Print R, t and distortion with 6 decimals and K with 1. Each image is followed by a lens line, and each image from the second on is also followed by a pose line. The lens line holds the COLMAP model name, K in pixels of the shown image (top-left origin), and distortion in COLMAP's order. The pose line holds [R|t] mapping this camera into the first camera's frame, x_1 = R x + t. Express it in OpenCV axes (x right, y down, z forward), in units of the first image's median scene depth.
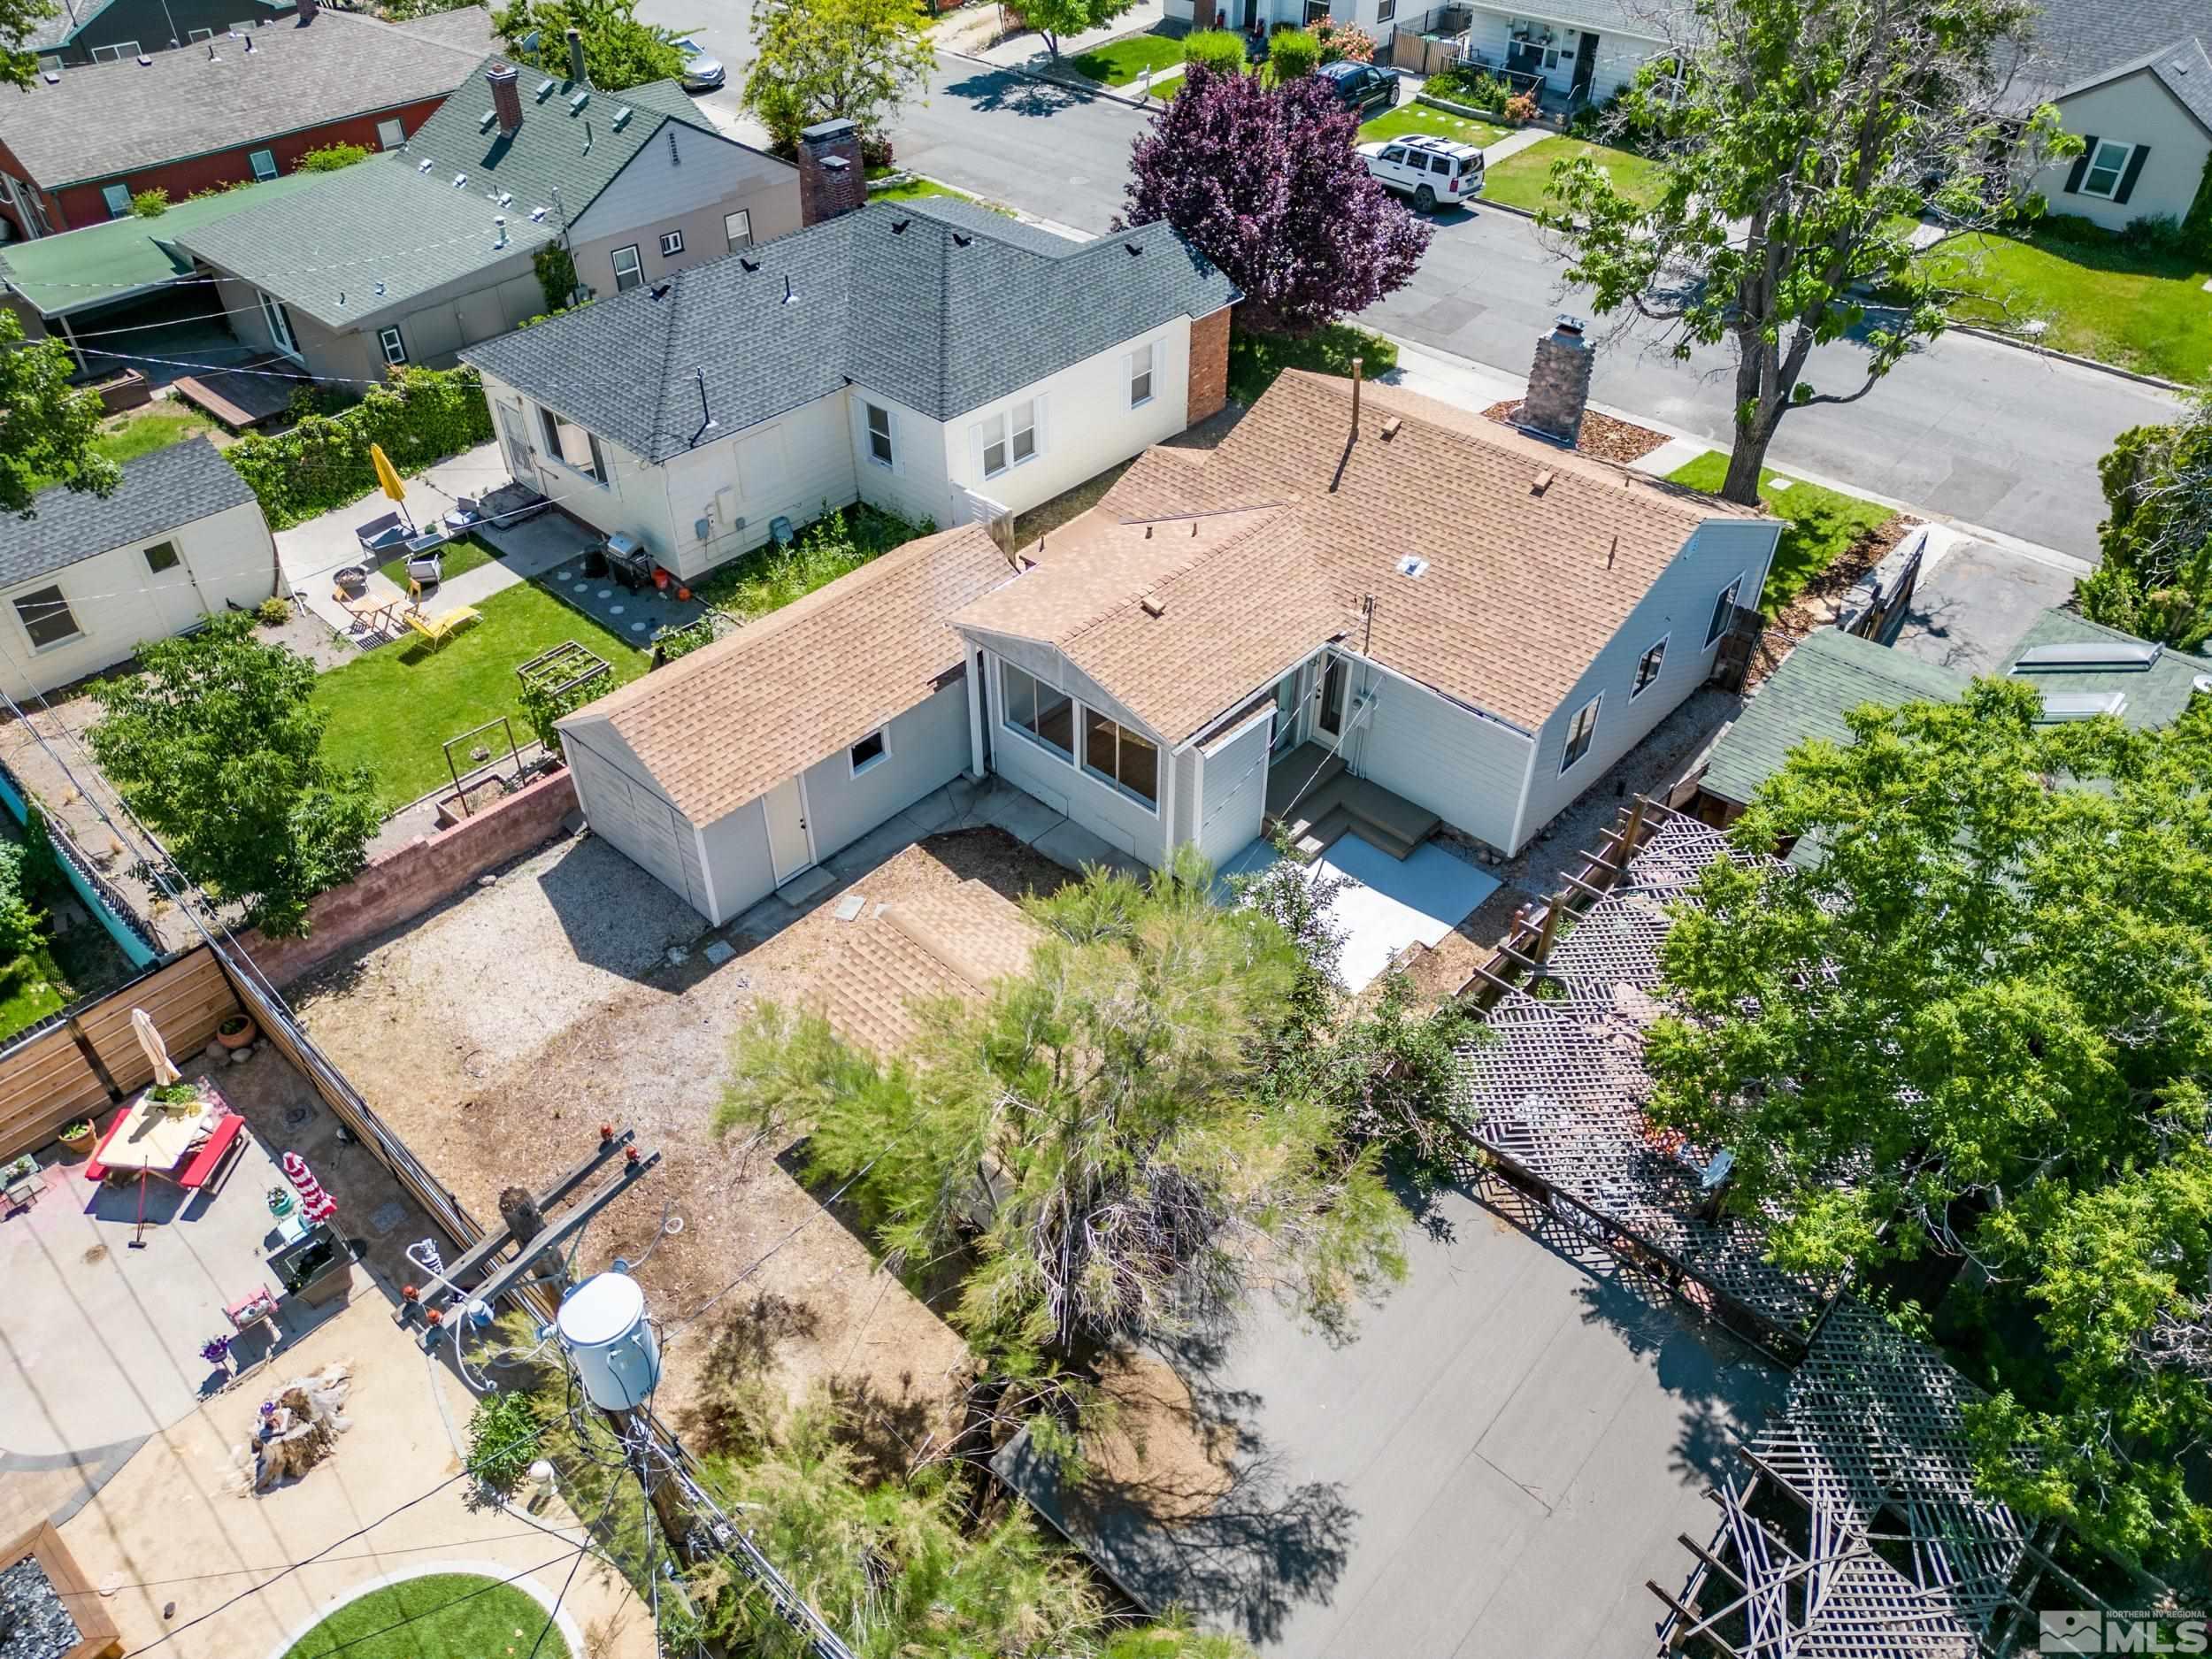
lens RADIAL K [[1553.3, 0, 1111.4], [0, 1553.3, 814.7], [0, 0, 1]] dist [0.073135, -0.070749]
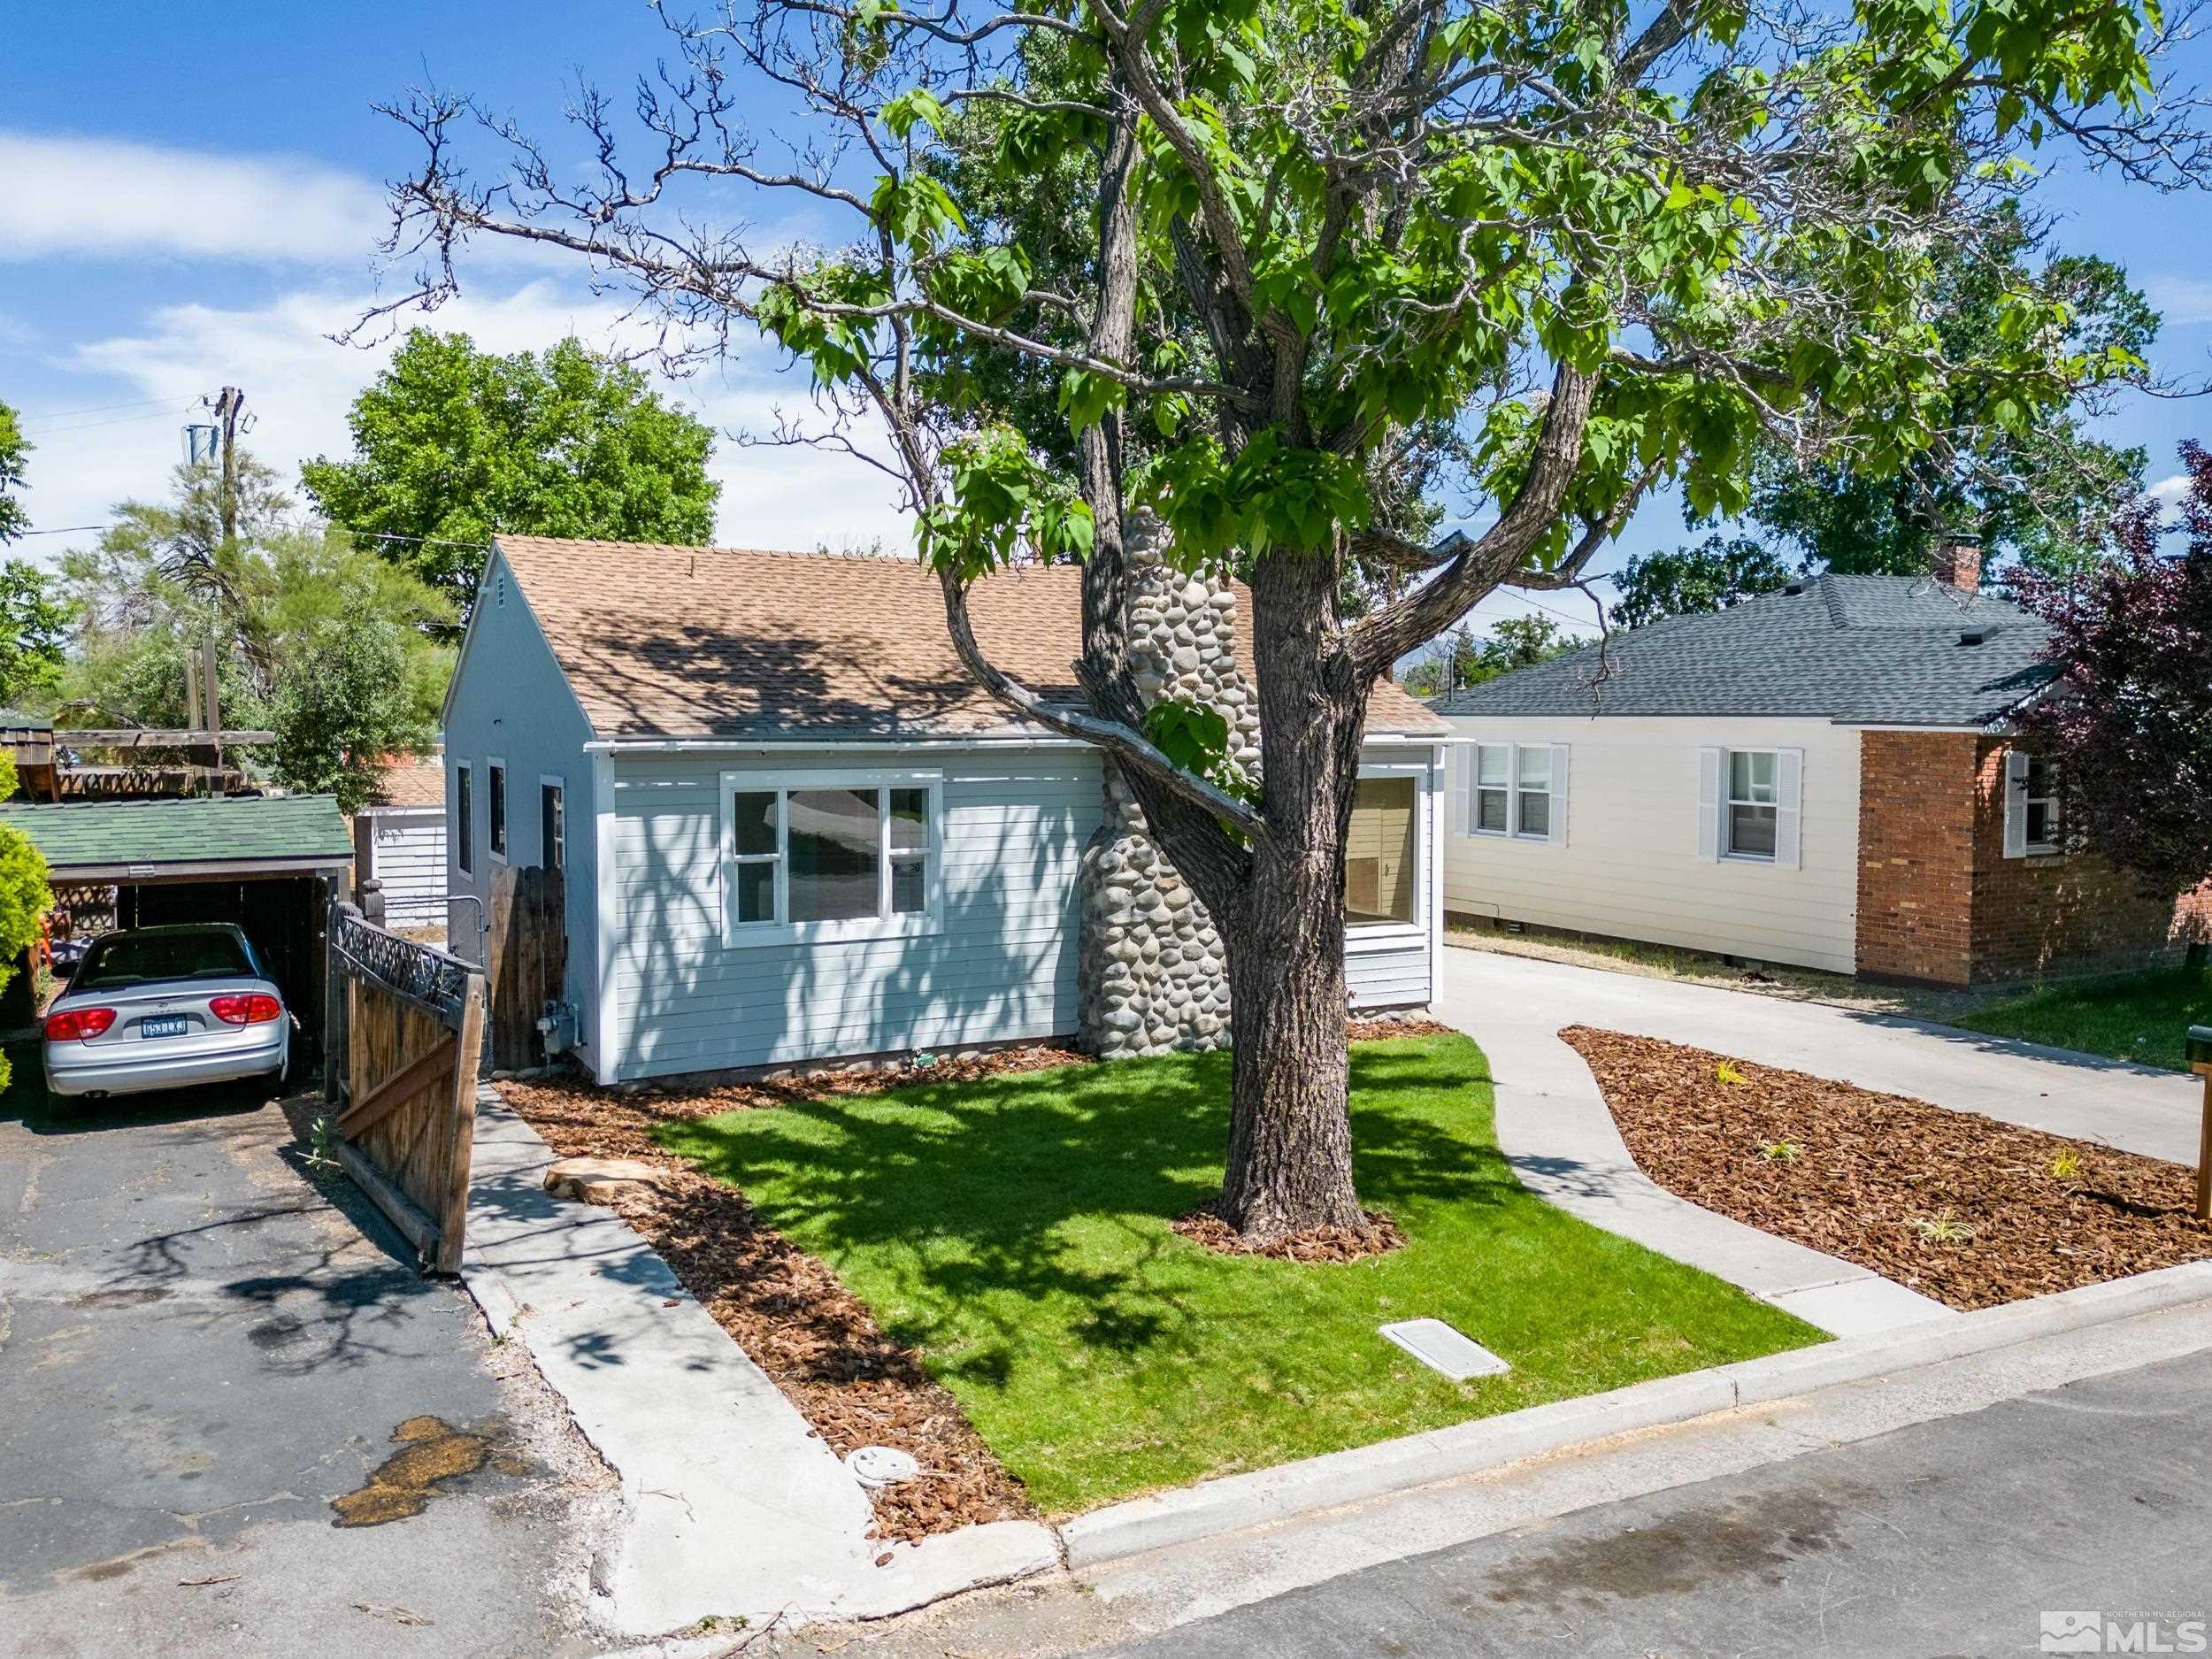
lens RADIAL K [[1750.5, 0, 1069.0], [0, 1750.5, 783.6], [0, 0, 1]] dist [0.088688, -0.105614]
pose [[-0.342279, 0.038395, -0.938814, 0.758440], [-0.606432, 0.754166, 0.251940, -0.339876], [0.717694, 0.655561, -0.234851, 1.109510]]
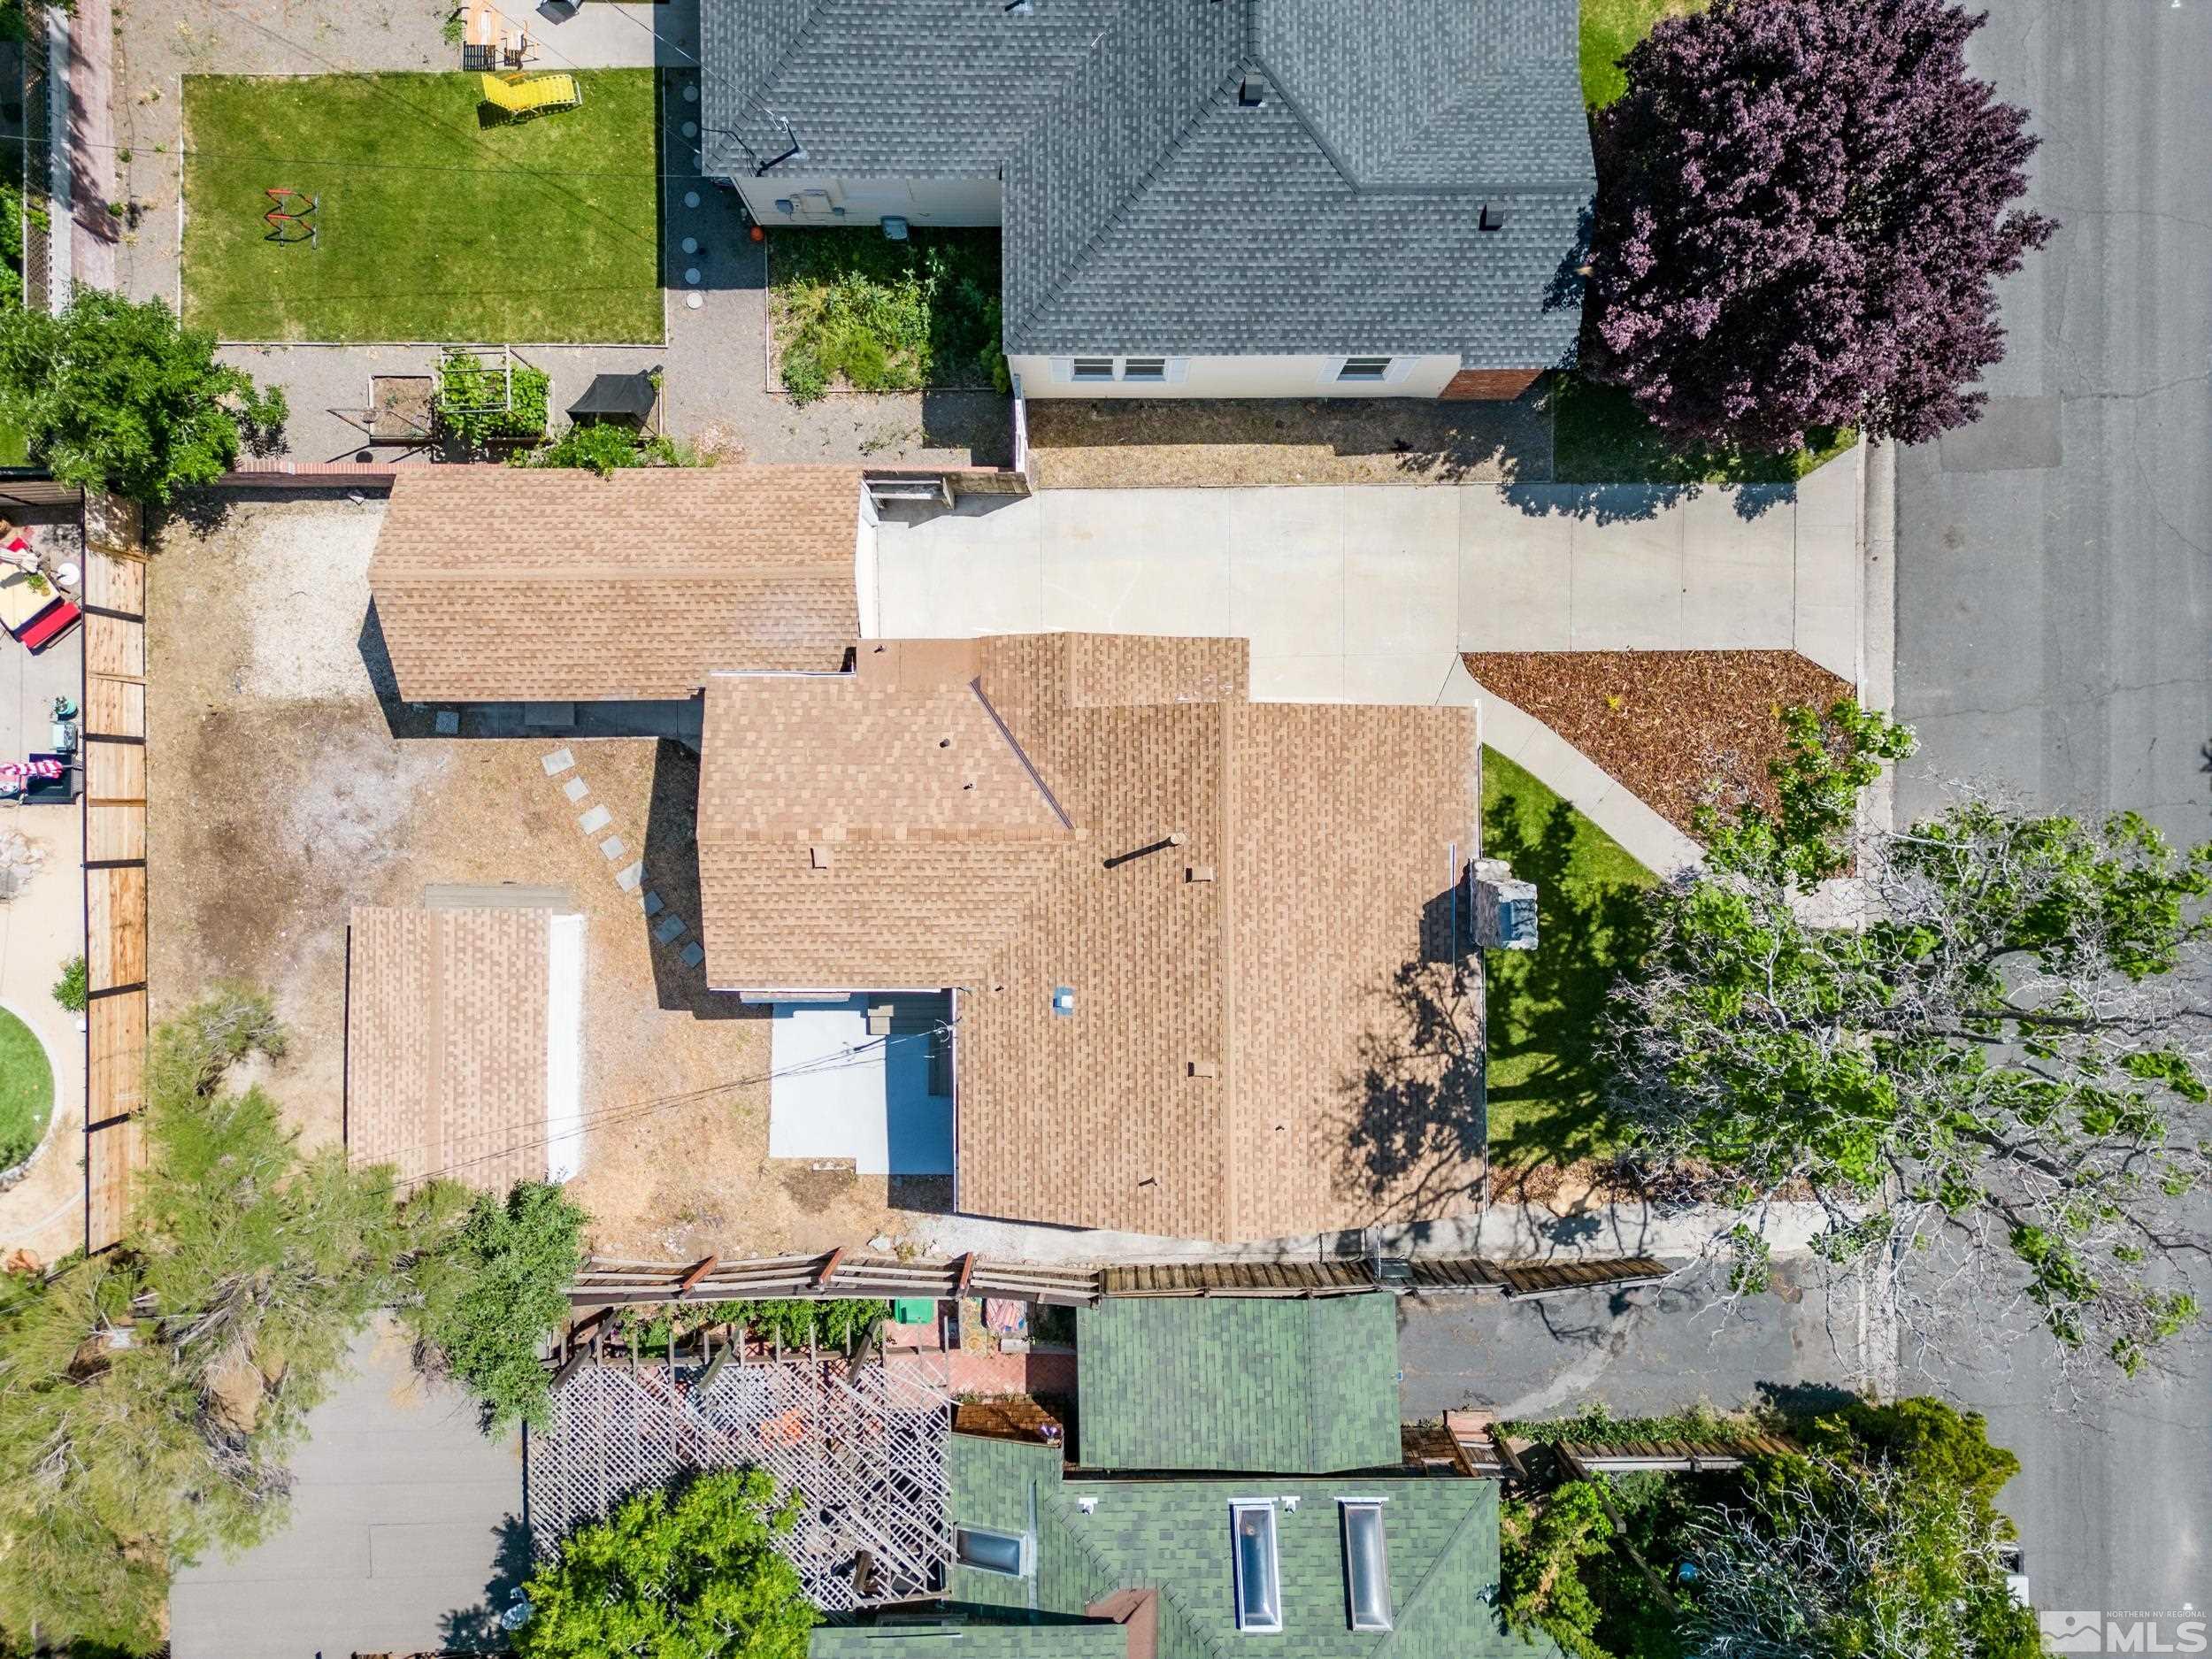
lens RADIAL K [[1553.3, 0, 1111.4], [0, 1553.3, 814.7], [0, 0, 1]] dist [0.073135, -0.070749]
pose [[0.678896, 0.734217, 0.004980, 0.103706], [-0.477174, 0.436045, 0.763000, -0.802814], [0.558037, -0.520374, 0.646379, 0.382365]]
